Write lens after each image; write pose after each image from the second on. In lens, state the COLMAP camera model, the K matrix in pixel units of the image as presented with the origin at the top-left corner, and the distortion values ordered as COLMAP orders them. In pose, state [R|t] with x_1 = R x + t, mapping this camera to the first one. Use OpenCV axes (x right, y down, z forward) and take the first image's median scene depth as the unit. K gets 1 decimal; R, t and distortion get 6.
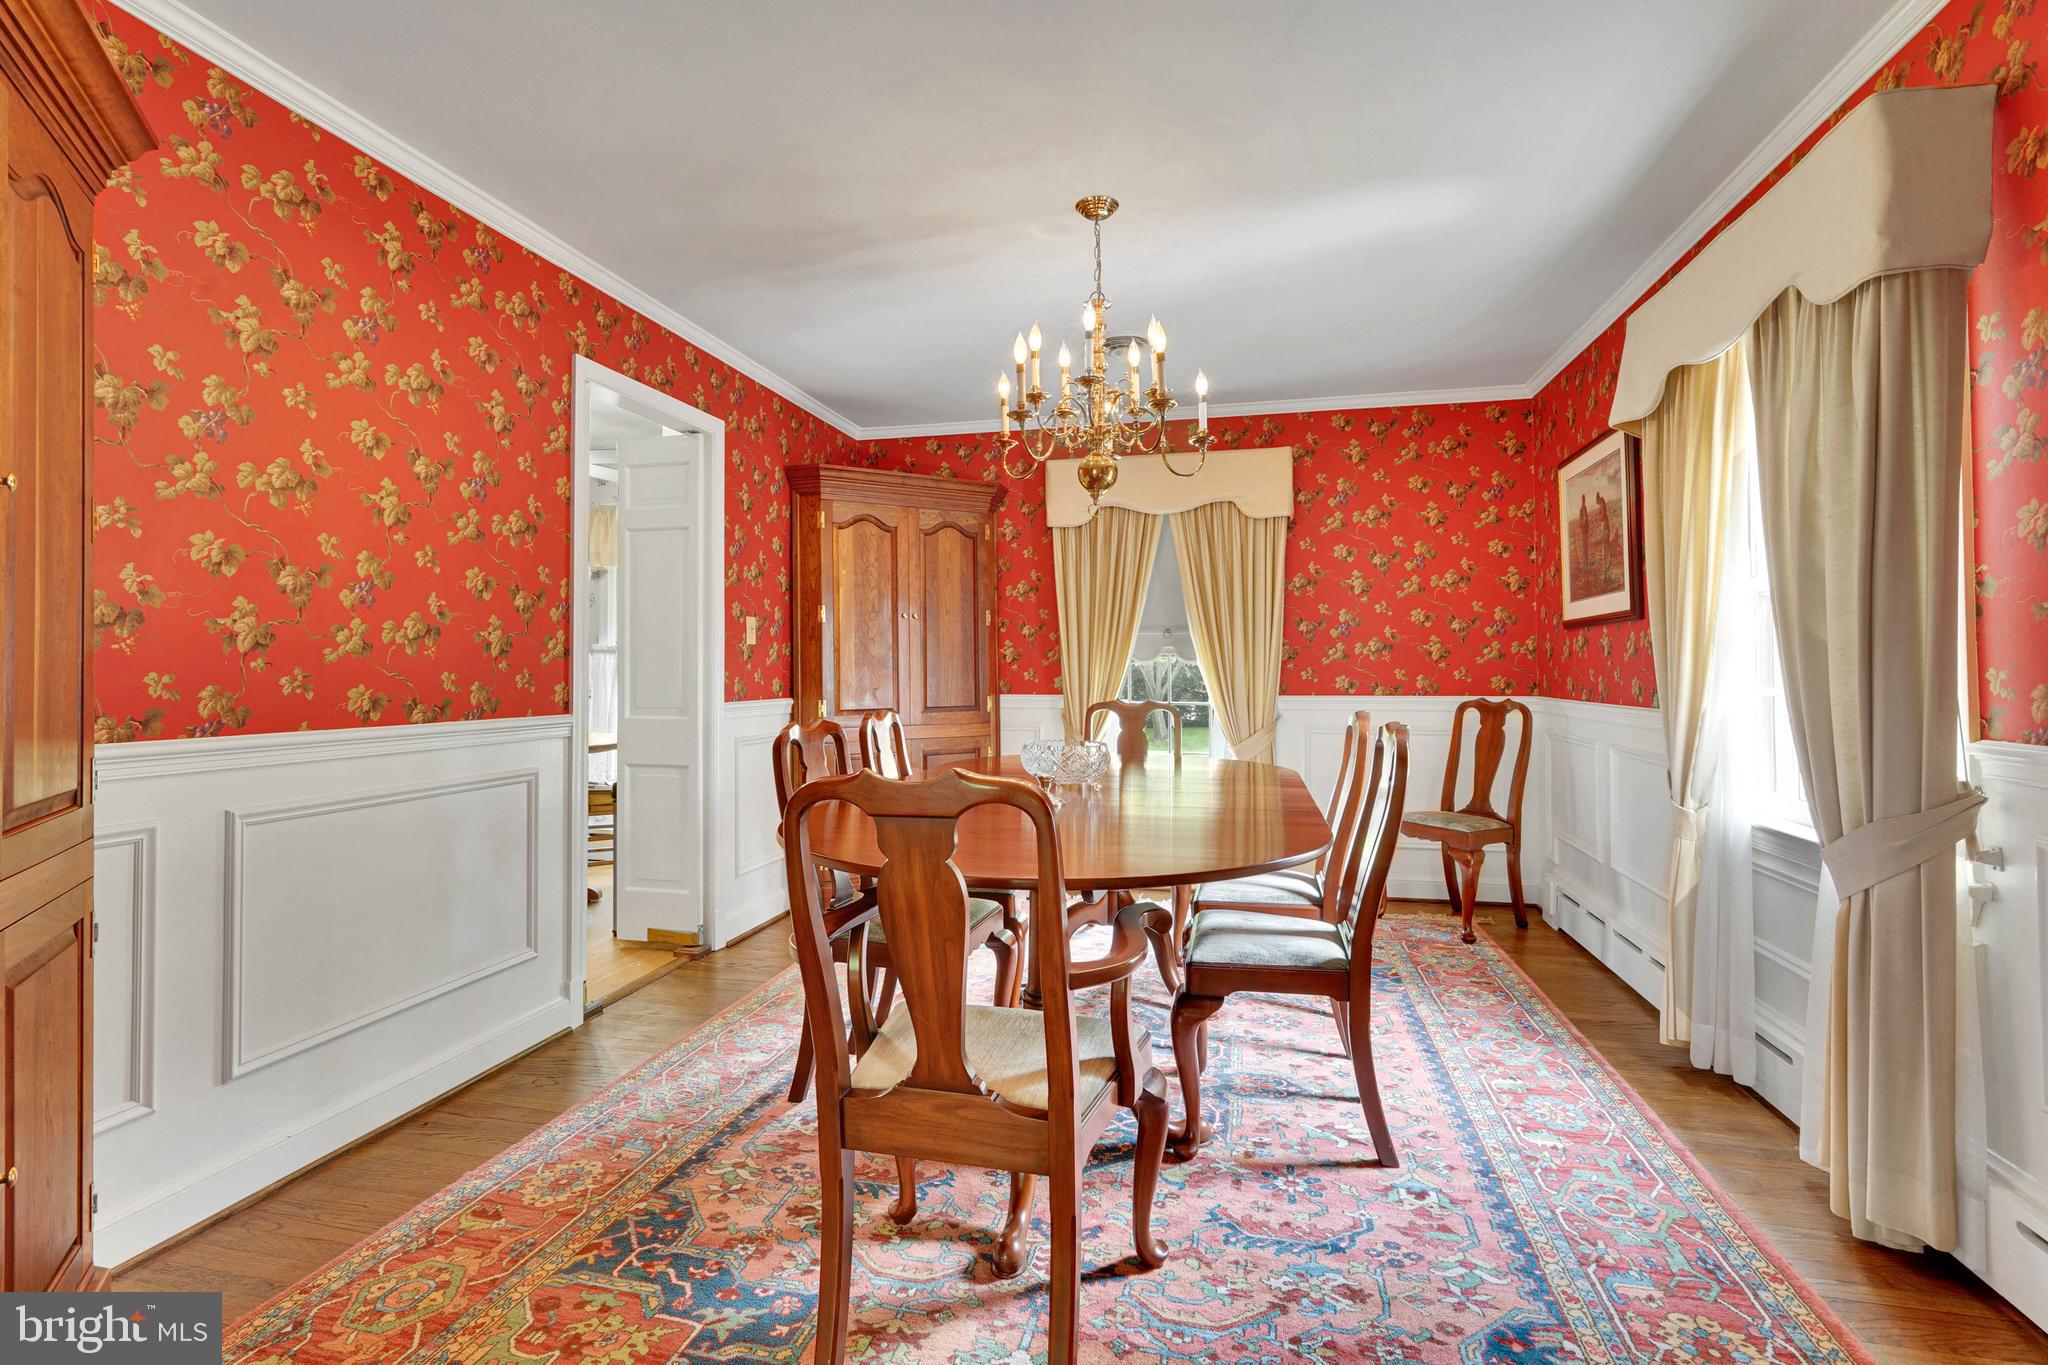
lens RADIAL K [[938.0, 0, 1023.3], [0, 938.0, 620.9], [0, 0, 1]] dist [-0.006453, 0.003791]
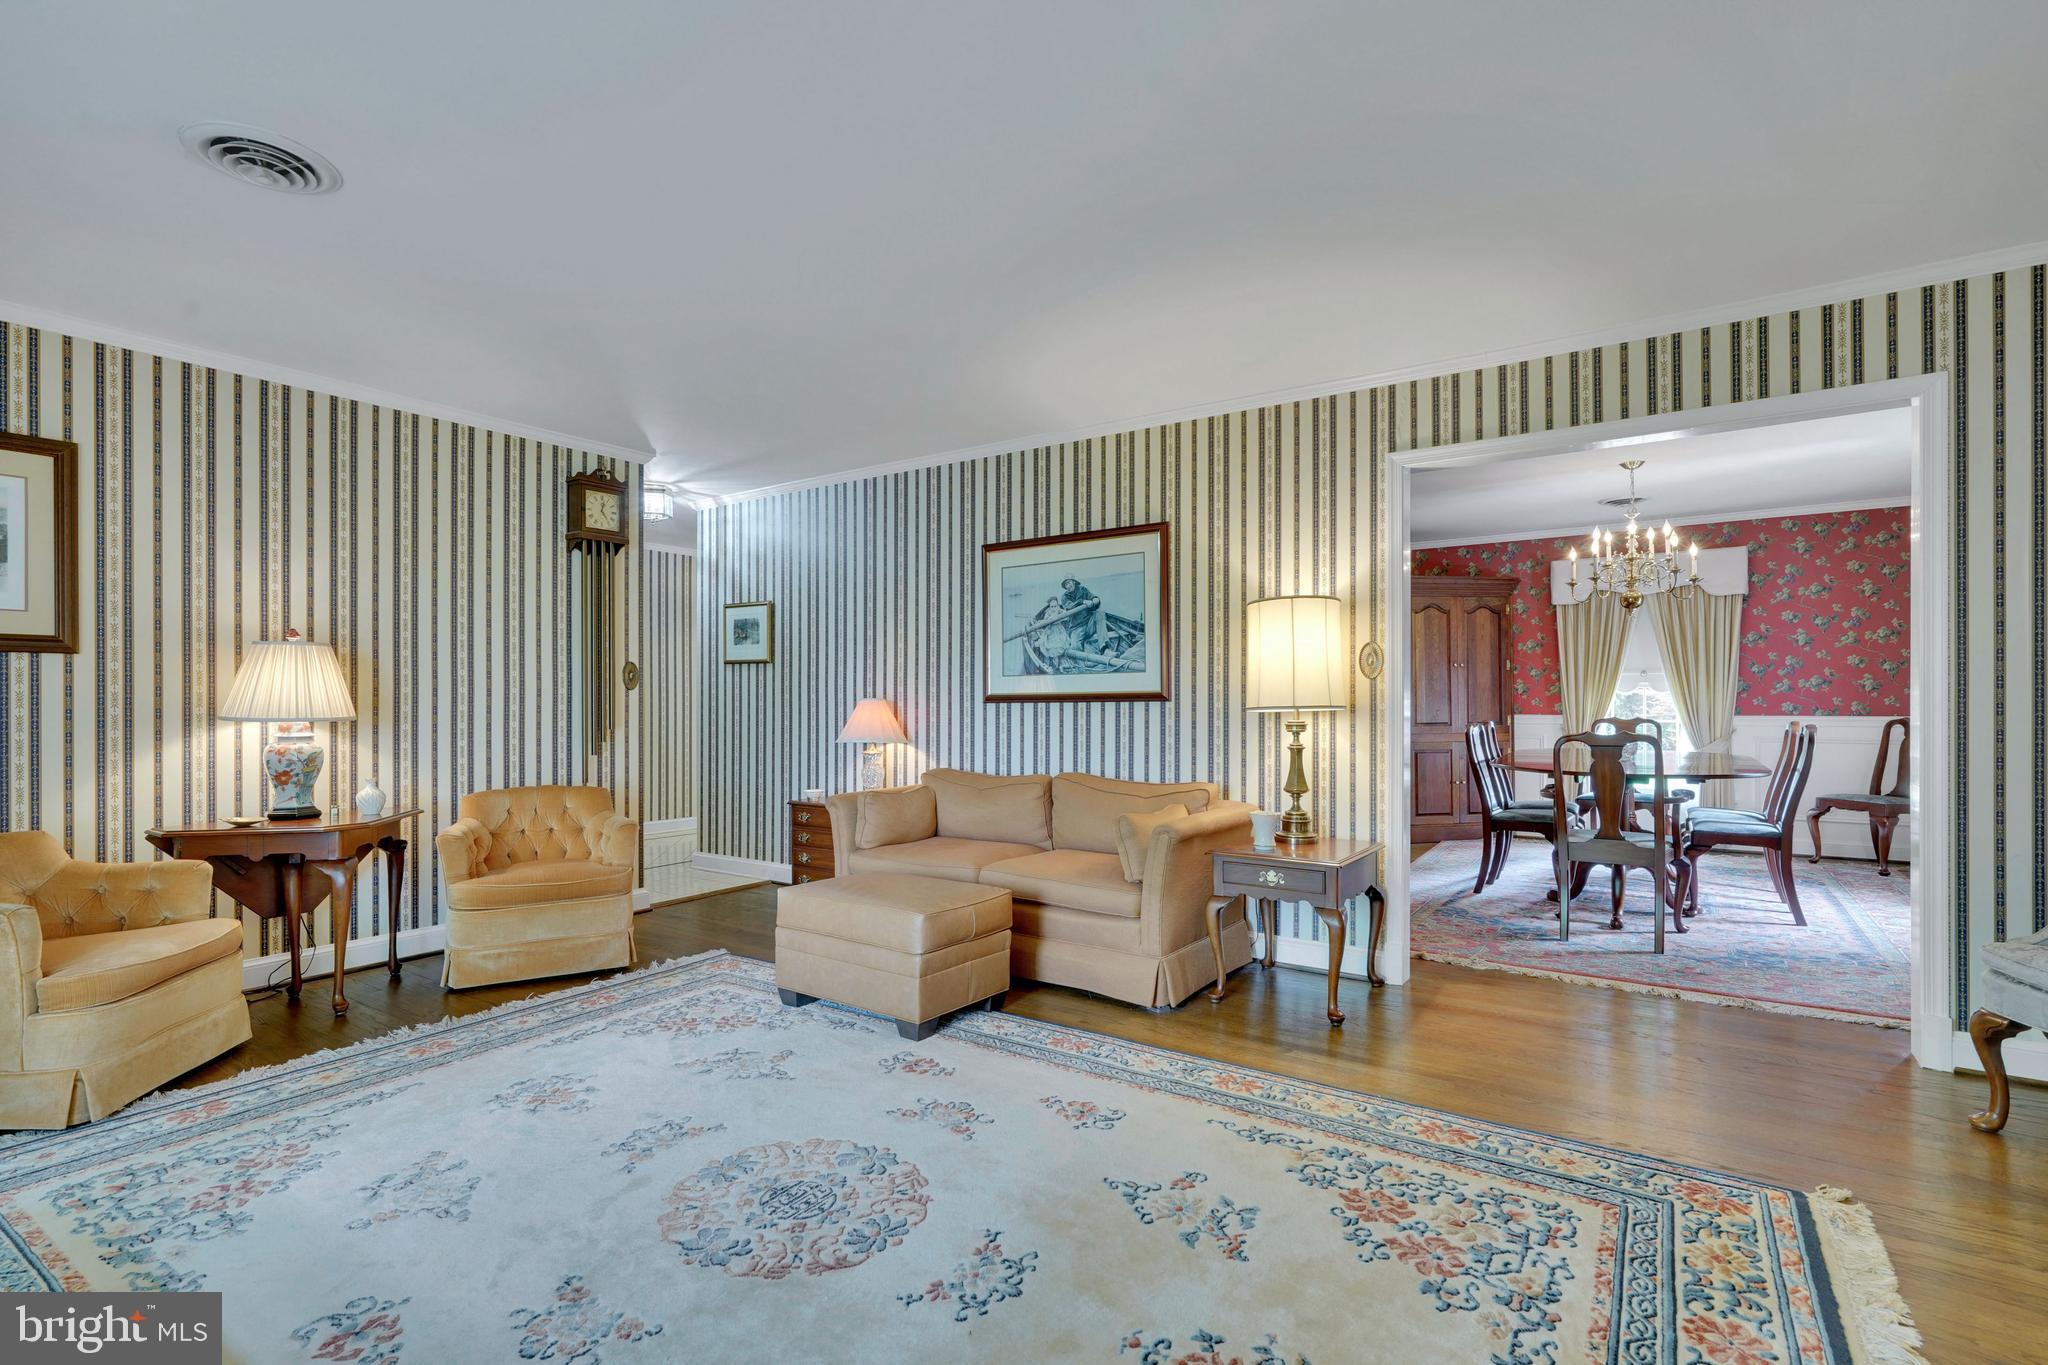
lens RADIAL K [[938.0, 0, 1027.4], [0, 938.0, 694.2], [0, 0, 1]] dist [-0.006453, 0.003791]
pose [[0.932407, -0.004435, -0.361383, -0.233752], [0.021568, 0.998825, 0.043390, -0.041641], [0.360766, -0.048251, 0.931407, -0.774053]]
